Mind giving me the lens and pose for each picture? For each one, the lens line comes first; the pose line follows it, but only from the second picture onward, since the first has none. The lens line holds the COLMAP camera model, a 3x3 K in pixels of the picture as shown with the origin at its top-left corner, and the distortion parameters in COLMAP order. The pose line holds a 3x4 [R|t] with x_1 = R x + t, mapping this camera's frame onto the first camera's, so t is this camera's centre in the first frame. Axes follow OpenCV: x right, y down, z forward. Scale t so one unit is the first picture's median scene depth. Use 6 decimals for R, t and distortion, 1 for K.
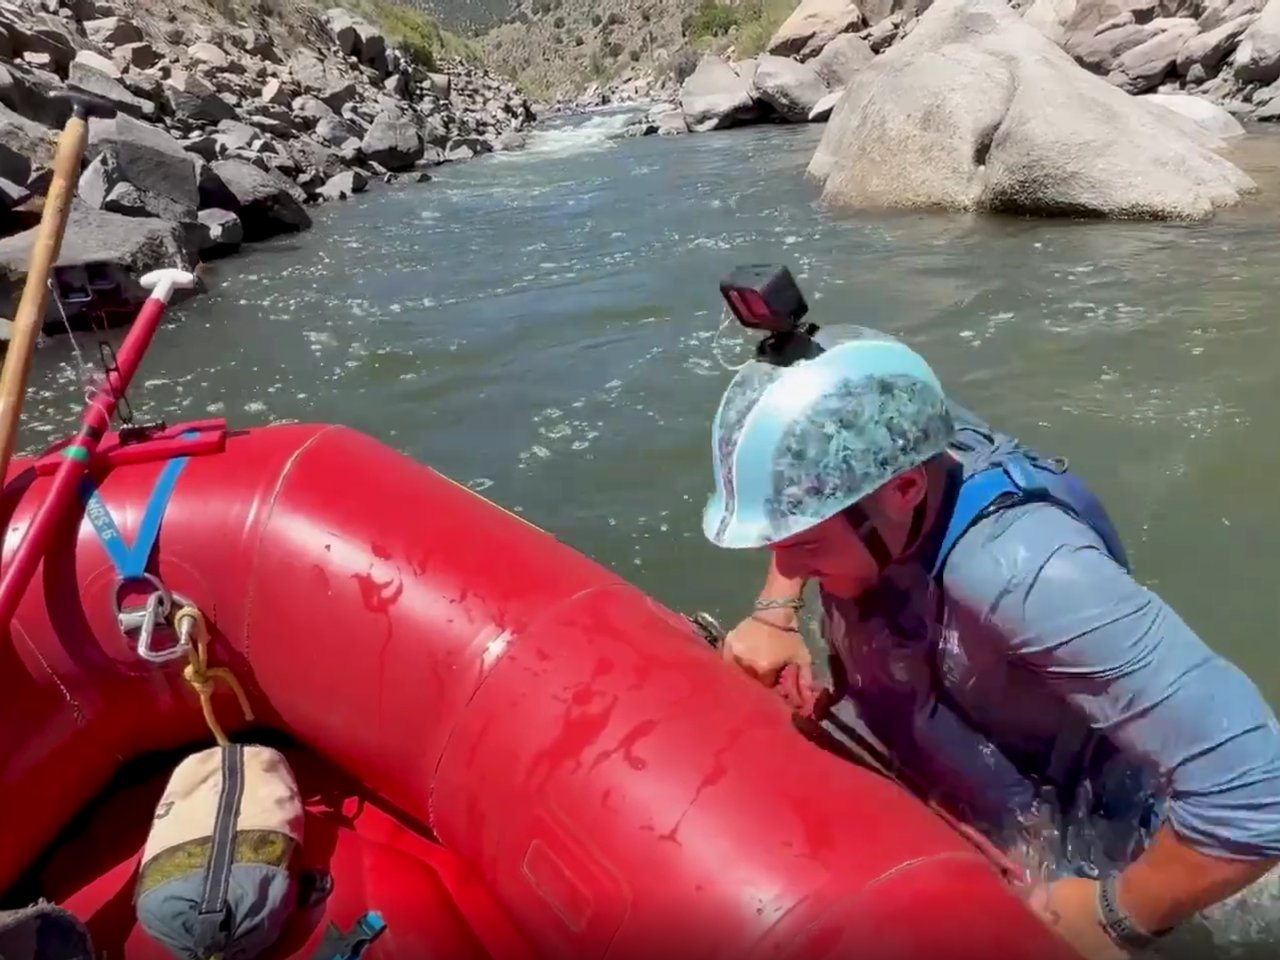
lens RADIAL K [[843.5, 0, 640.0], [0, 843.5, 480.0], [0, 0, 1]] dist [0.002856, -0.000894]
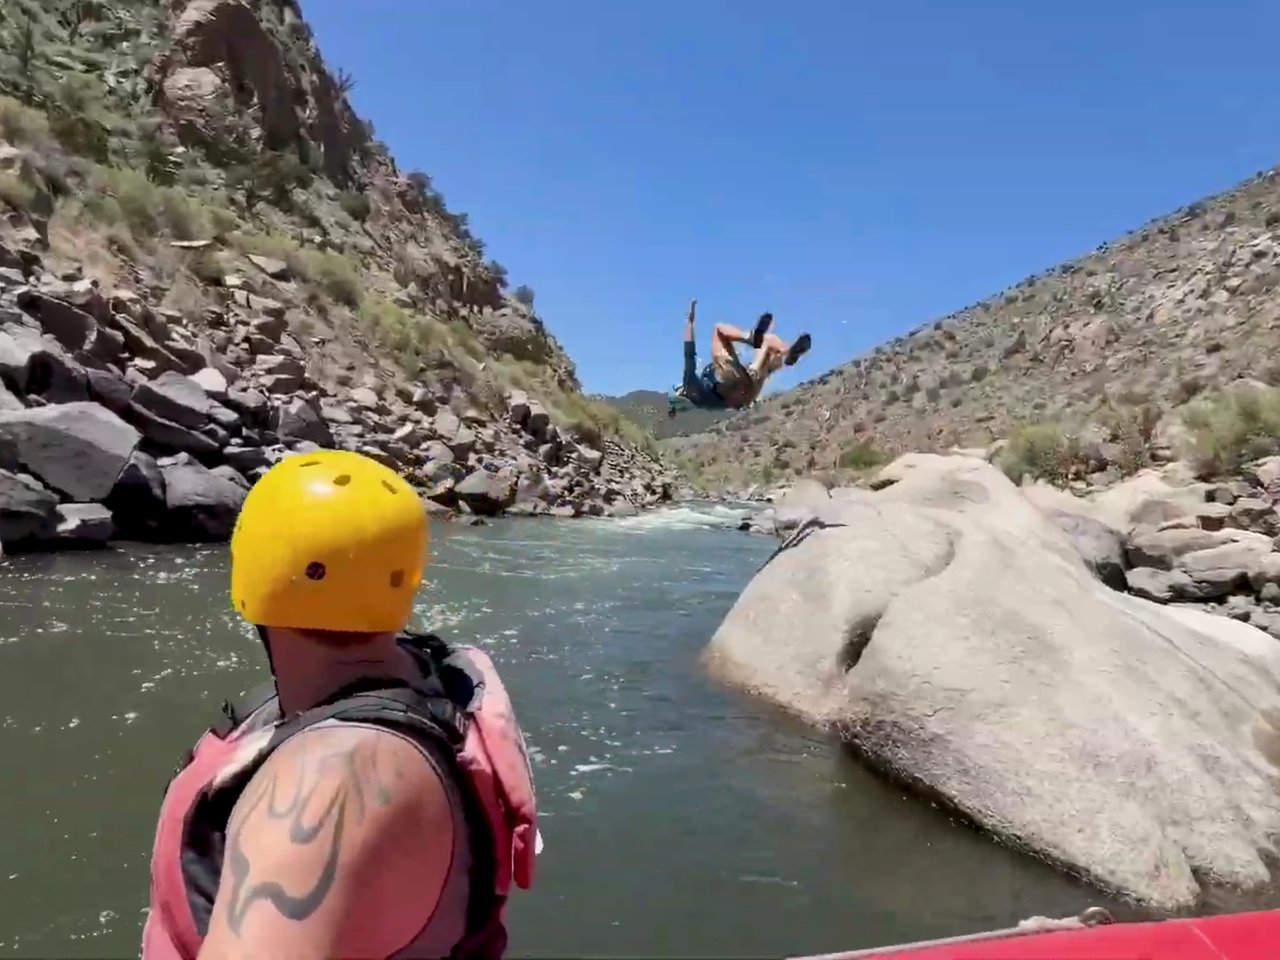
lens RADIAL K [[742.2, 0, 640.0], [0, 742.2, 480.0], [0, 0, 1]] dist [0.022560, -0.000877]
pose [[0.962652, 0.190969, -0.191915, 0.101401], [-0.254038, 0.882249, -0.396360, -0.069873], [0.093624, 0.430311, 0.897812, 0.118199]]
